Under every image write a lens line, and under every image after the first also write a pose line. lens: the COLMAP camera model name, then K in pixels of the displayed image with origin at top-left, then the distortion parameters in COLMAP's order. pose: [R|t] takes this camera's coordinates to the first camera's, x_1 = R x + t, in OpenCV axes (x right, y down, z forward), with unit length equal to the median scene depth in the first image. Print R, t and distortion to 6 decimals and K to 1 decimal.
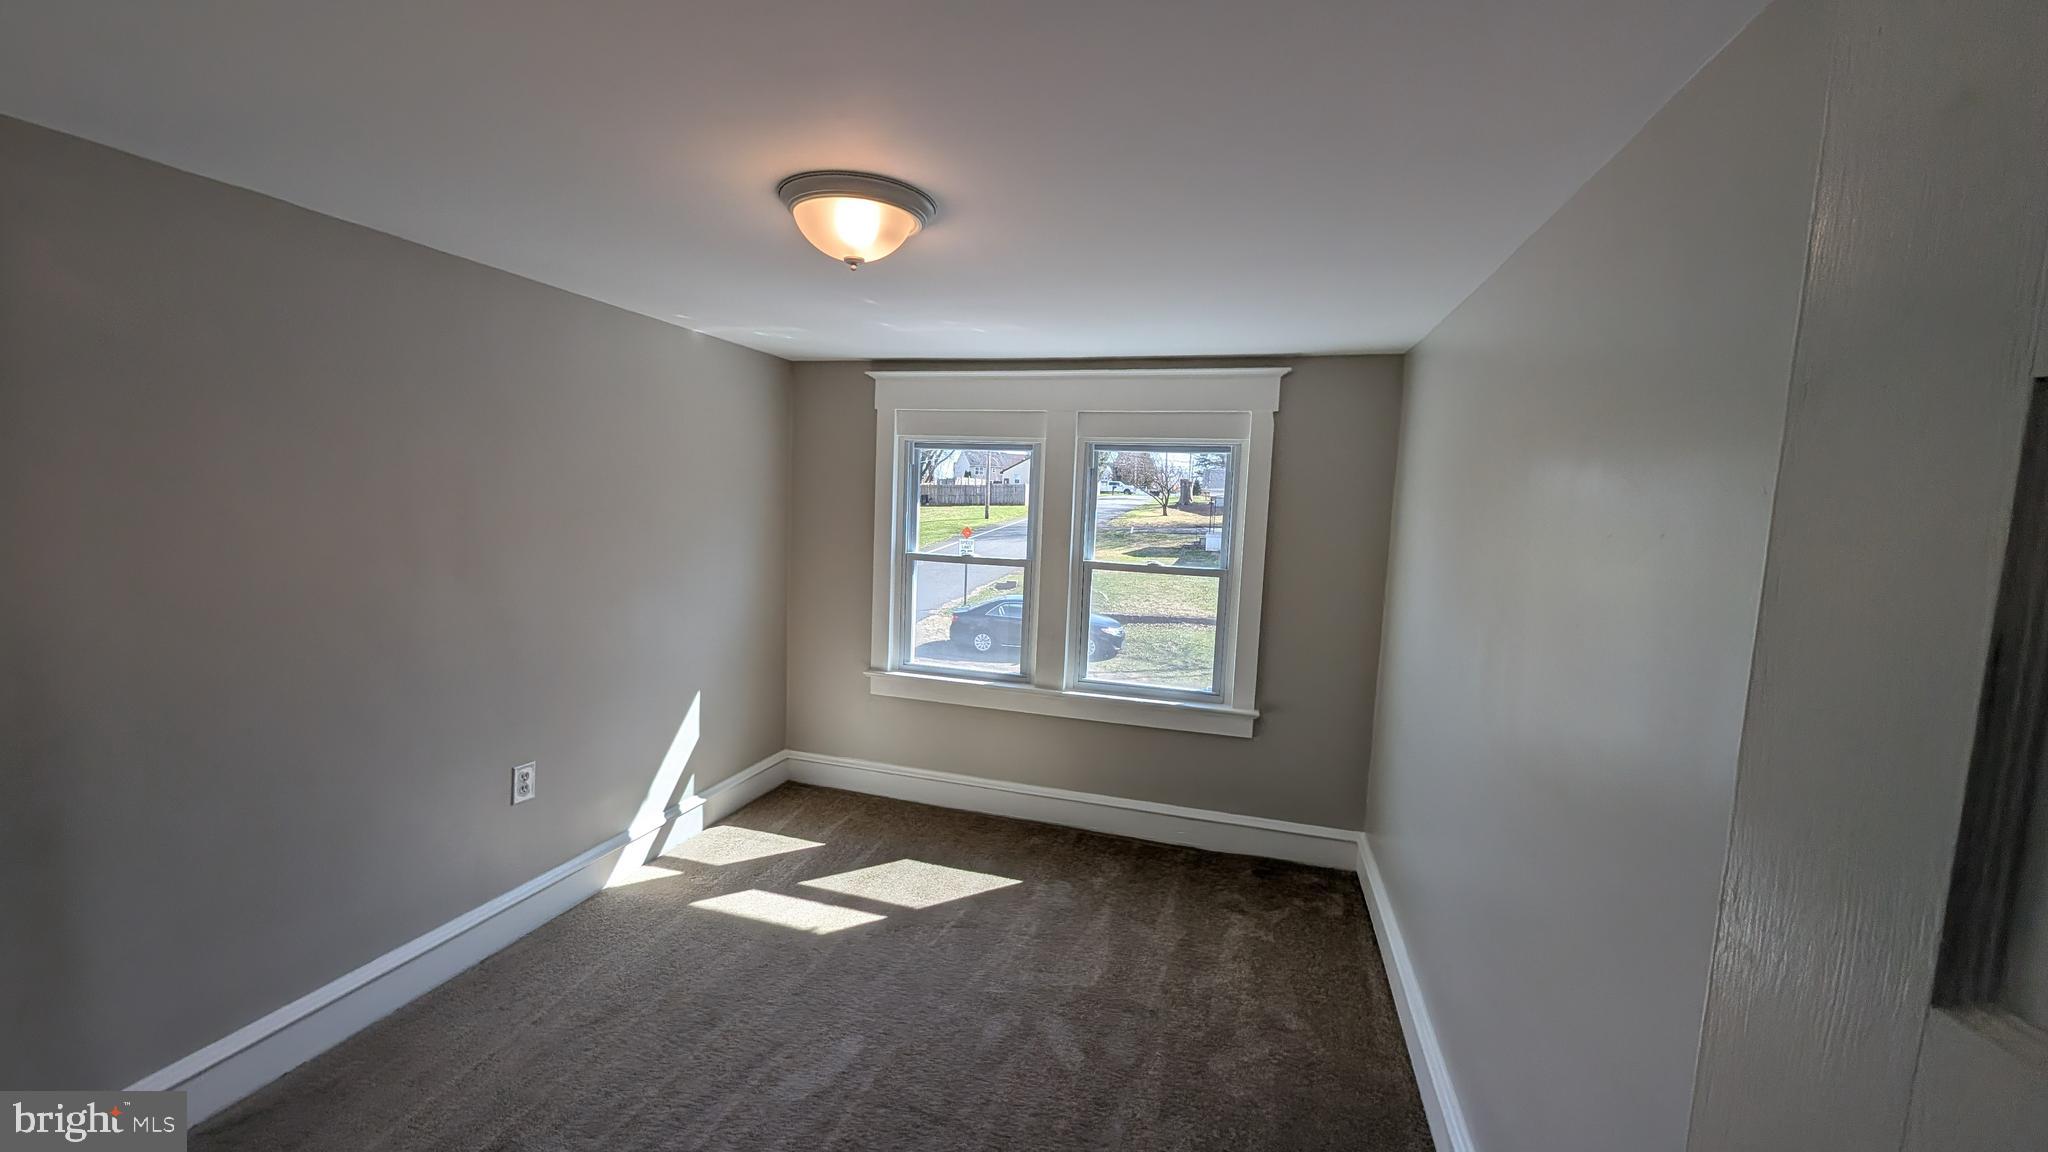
lens RADIAL K [[773.8, 0, 1028.4], [0, 773.8, 578.0], [0, 0, 1]] dist [0.002182, -0.000229]
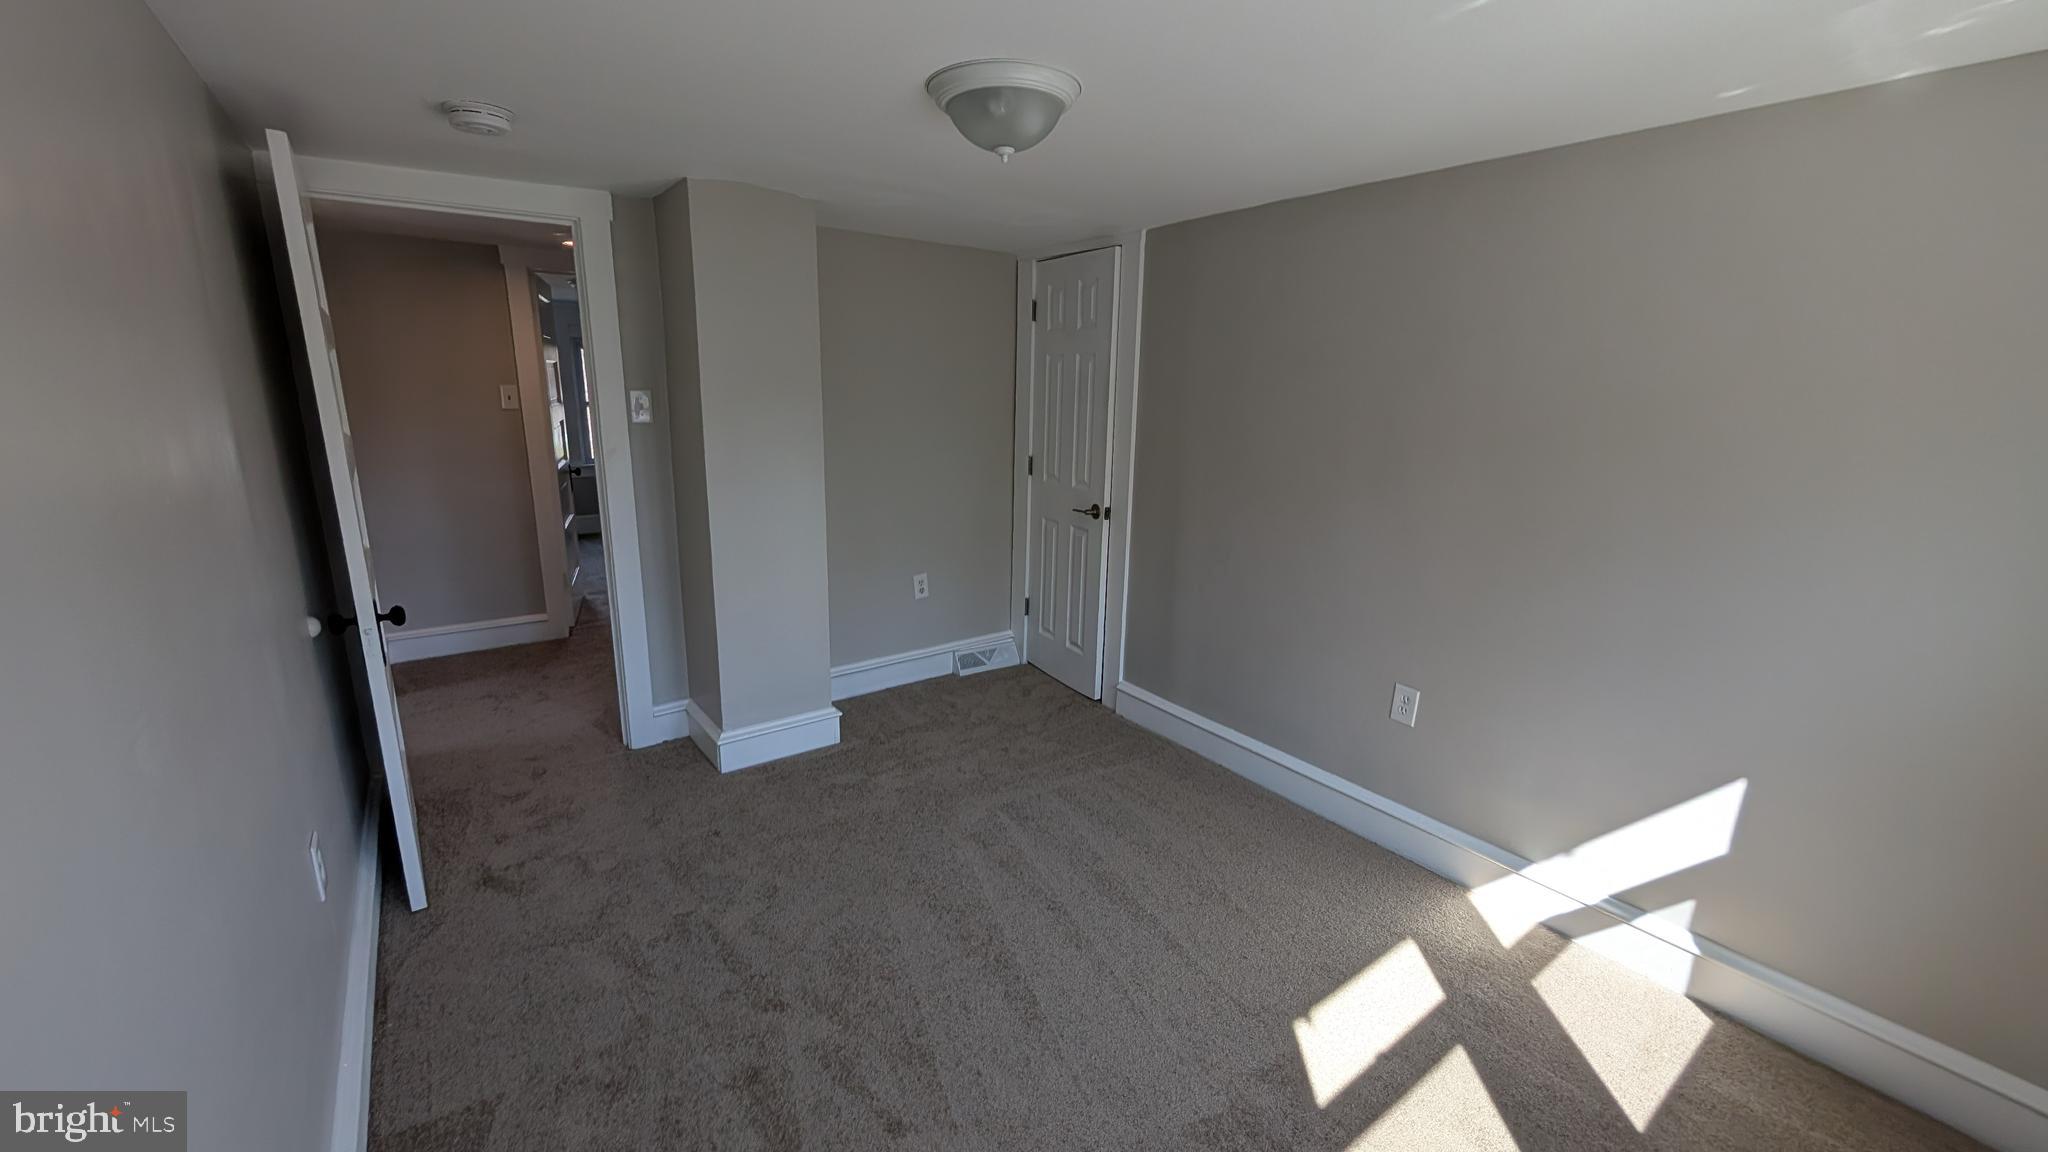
lens RADIAL K [[773.8, 0, 1013.5], [0, 773.8, 569.5], [0, 0, 1]] dist [0.002182, -0.000229]
pose [[-0.609412, 0.134534, -0.781357, 0.337487], [-0.123010, 0.957522, 0.260806, -0.081996], [0.783254, 0.255053, -0.566976, 0.945654]]
